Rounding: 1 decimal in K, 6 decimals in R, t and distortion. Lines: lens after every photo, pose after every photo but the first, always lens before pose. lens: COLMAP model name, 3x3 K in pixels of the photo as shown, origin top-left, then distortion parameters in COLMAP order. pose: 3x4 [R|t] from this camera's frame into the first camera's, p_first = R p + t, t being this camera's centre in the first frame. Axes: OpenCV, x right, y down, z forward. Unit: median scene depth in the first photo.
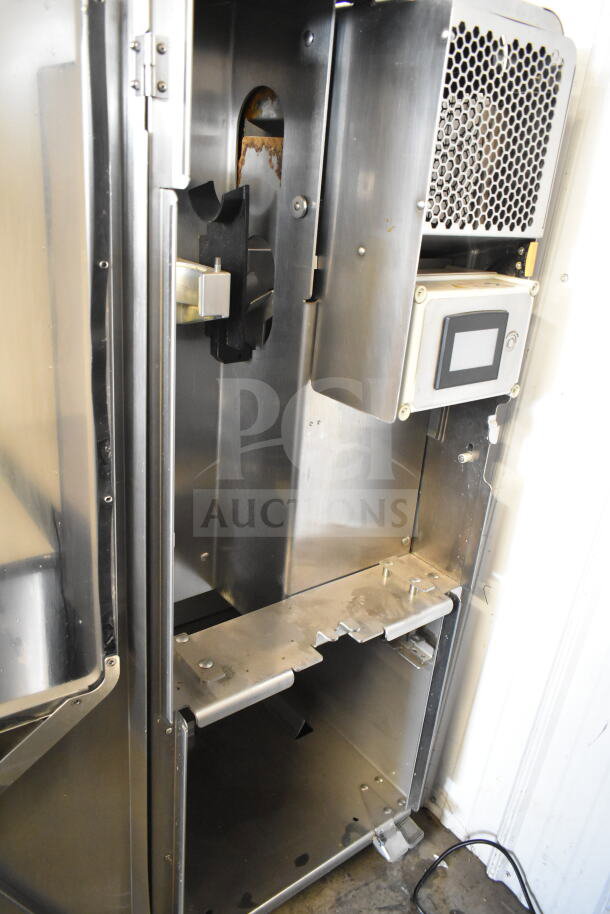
lens RADIAL K [[693.4, 0, 305.0], [0, 693.4, 457.0], [0, 0, 1]] dist [-0.018382, 0.004390]
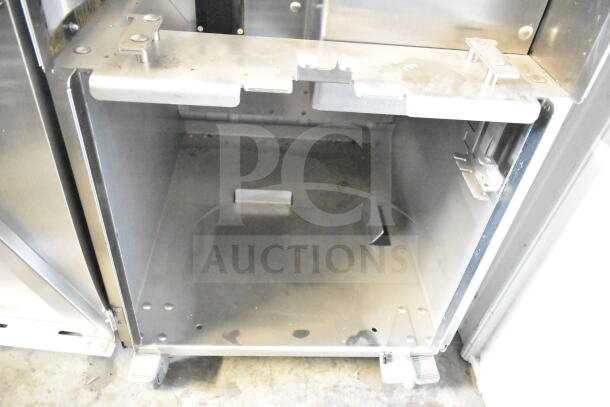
lens RADIAL K [[462.8, 0, 305.0], [0, 462.8, 203.5], [0, 0, 1]] dist [-0.018382, 0.004390]
pose [[0.818042, 0.359716, -0.448790, 0.310803], [-0.234278, 0.921020, 0.311184, 0.251287], [0.525283, -0.149420, 0.837706, 0.596840]]
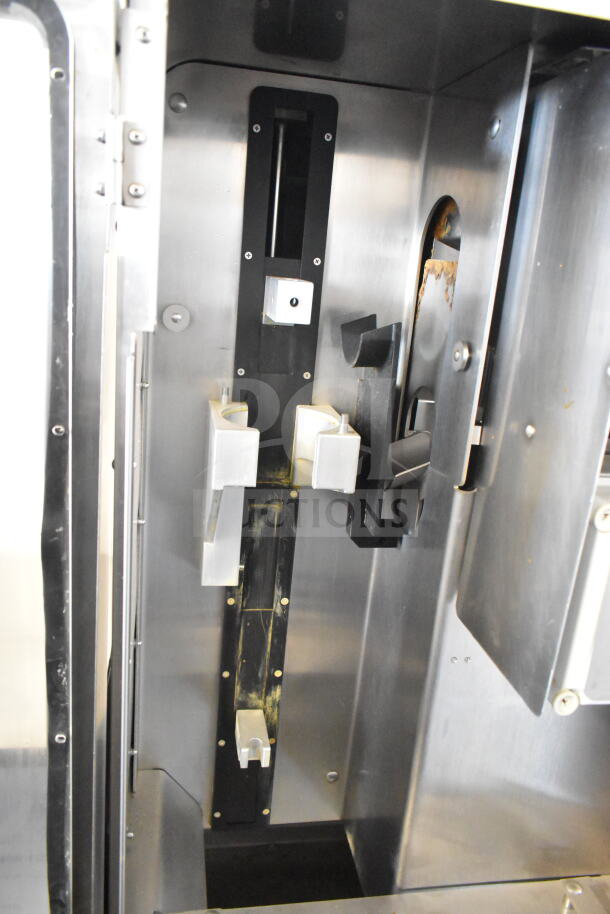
lens RADIAL K [[693.4, 0, 305.0], [0, 693.4, 457.0], [0, 0, 1]] dist [-0.018382, 0.004390]
pose [[0.883070, 0.128508, -0.451302, 0.171128], [-0.196737, 0.974550, -0.107456, -0.149392], [0.426008, 0.183680, 0.885878, 0.318980]]
